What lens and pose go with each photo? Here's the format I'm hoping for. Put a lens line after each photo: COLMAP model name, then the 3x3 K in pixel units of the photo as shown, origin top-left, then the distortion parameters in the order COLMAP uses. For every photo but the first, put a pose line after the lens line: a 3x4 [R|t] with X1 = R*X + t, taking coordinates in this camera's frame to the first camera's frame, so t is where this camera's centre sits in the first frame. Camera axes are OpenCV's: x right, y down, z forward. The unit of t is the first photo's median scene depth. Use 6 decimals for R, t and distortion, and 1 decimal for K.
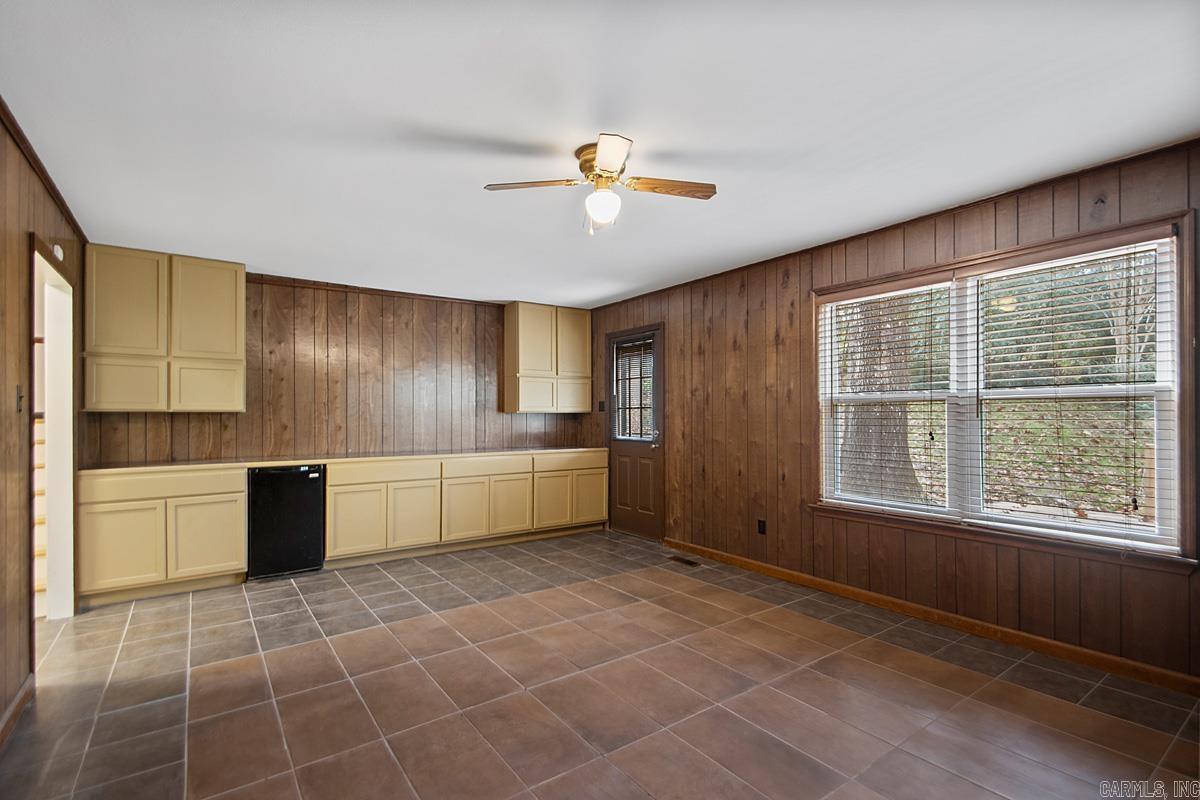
lens RADIAL K [[567.8, 0, 604.6], [0, 567.8, 407.2], [0, 0, 1]] dist [0.037501, -0.017668]
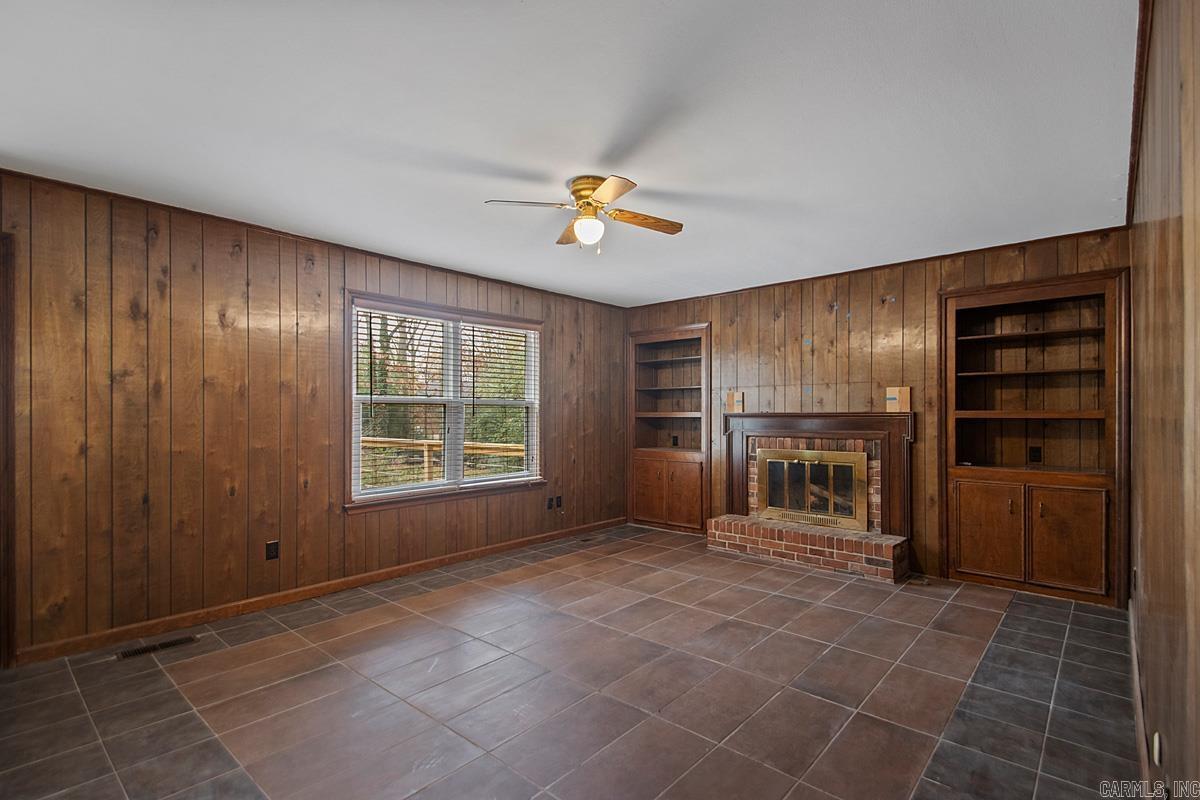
lens RADIAL K [[567.8, 0, 622.7], [0, 567.8, 412.4], [0, 0, 1]] dist [0.037501, -0.017668]
pose [[-0.259163, 0.007549, 0.965804, -0.719875], [-0.010360, 0.999890, -0.010595, 0.015064], [-0.965778, -0.012751, -0.259056, 0.795429]]
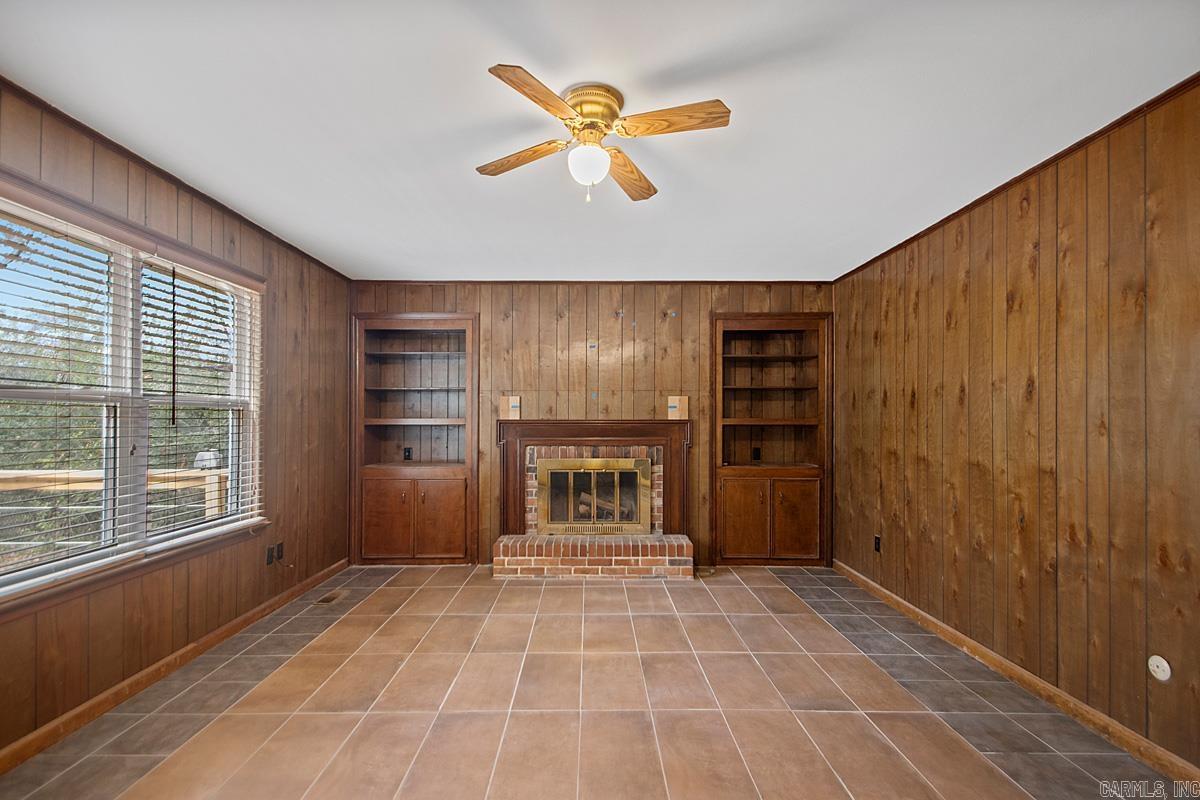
lens RADIAL K [[567.8, 0, 615.5], [0, 567.8, 417.8], [0, 0, 1]] dist [0.037501, -0.017668]
pose [[-0.832564, 0.005988, 0.553897, -0.314093], [-0.004592, 0.999833, -0.017712, 0.015504], [-0.553910, -0.017290, -0.832397, 1.068872]]
